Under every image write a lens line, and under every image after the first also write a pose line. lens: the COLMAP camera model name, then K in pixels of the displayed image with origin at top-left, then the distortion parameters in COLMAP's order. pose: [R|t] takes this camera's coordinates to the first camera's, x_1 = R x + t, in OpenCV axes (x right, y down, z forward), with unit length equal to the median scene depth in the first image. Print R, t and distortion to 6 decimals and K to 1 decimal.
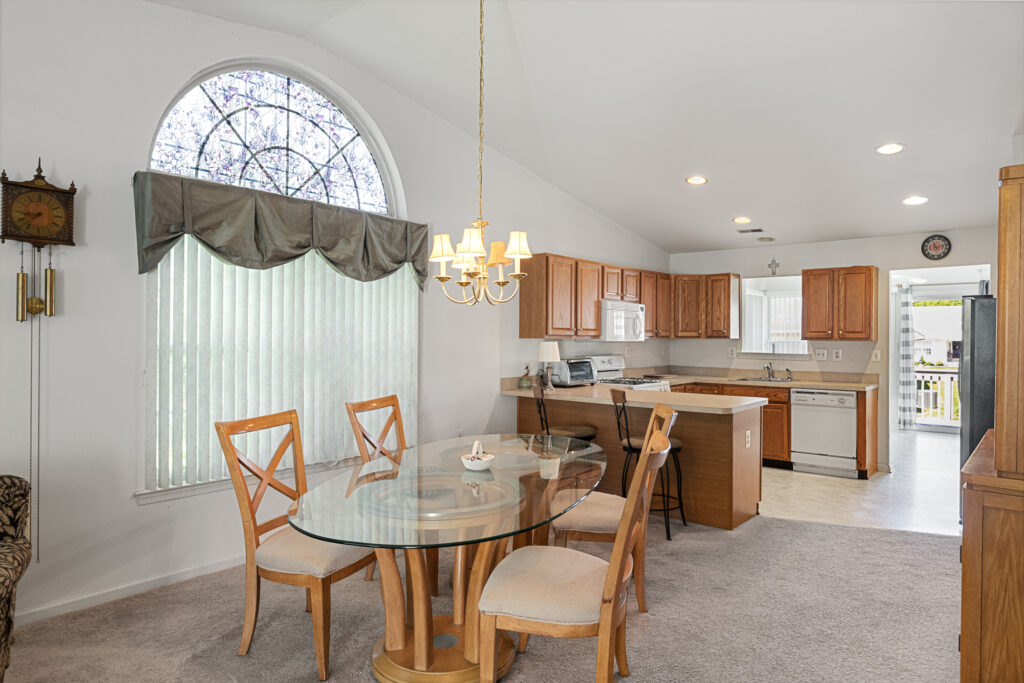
lens RADIAL K [[628.1, 0, 511.8], [0, 628.1, 335.8], [0, 0, 1]] dist [-0.001655, -0.003770]
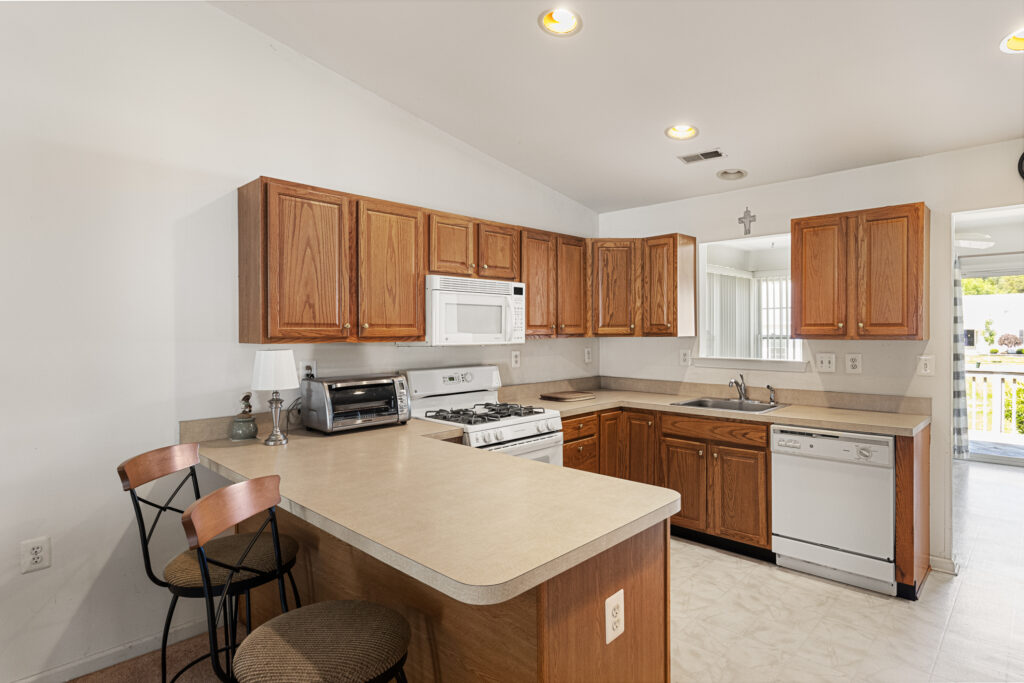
lens RADIAL K [[548.8, 0, 514.1], [0, 548.8, 336.0], [0, 0, 1]] dist [0.003425, -0.001031]
pose [[0.997542, -0.010486, -0.069275, 0.346279], [0.011233, 0.999883, 0.010398, -0.005831], [0.069158, -0.011151, 0.997543, 0.680819]]
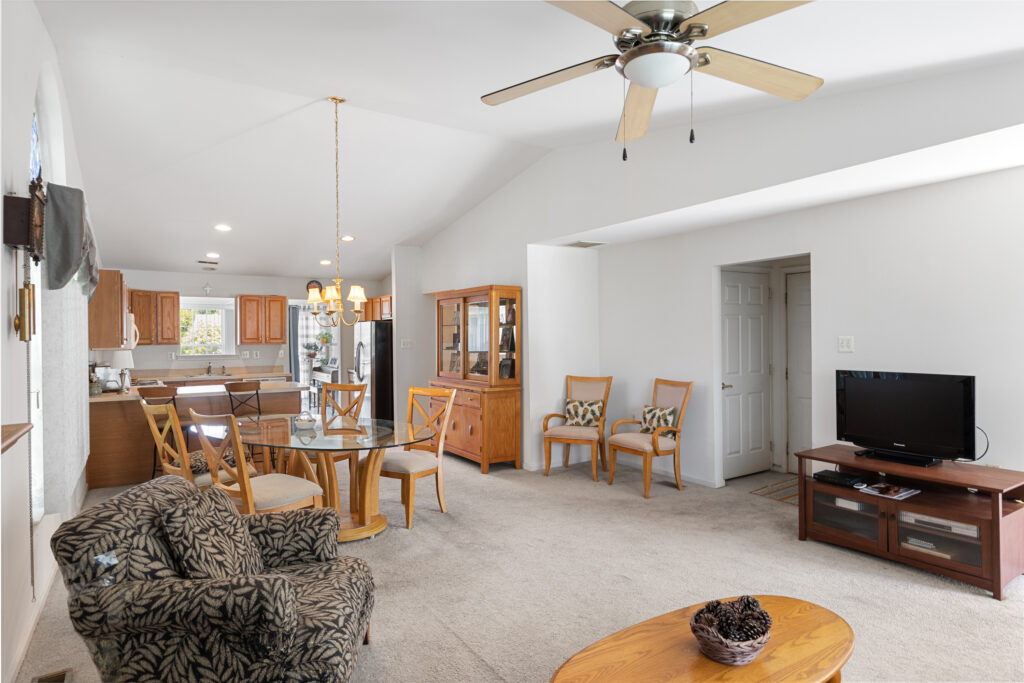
lens RADIAL K [[576.3, 0, 516.7], [0, 576.3, 342.3], [0, 0, 1]] dist [0.005438, 0.000329]
pose [[0.304234, -0.013653, 0.952500, -0.847755], [0.009171, 0.999893, 0.011404, -0.010678], [-0.952553, 0.005266, 0.304326, 0.018368]]
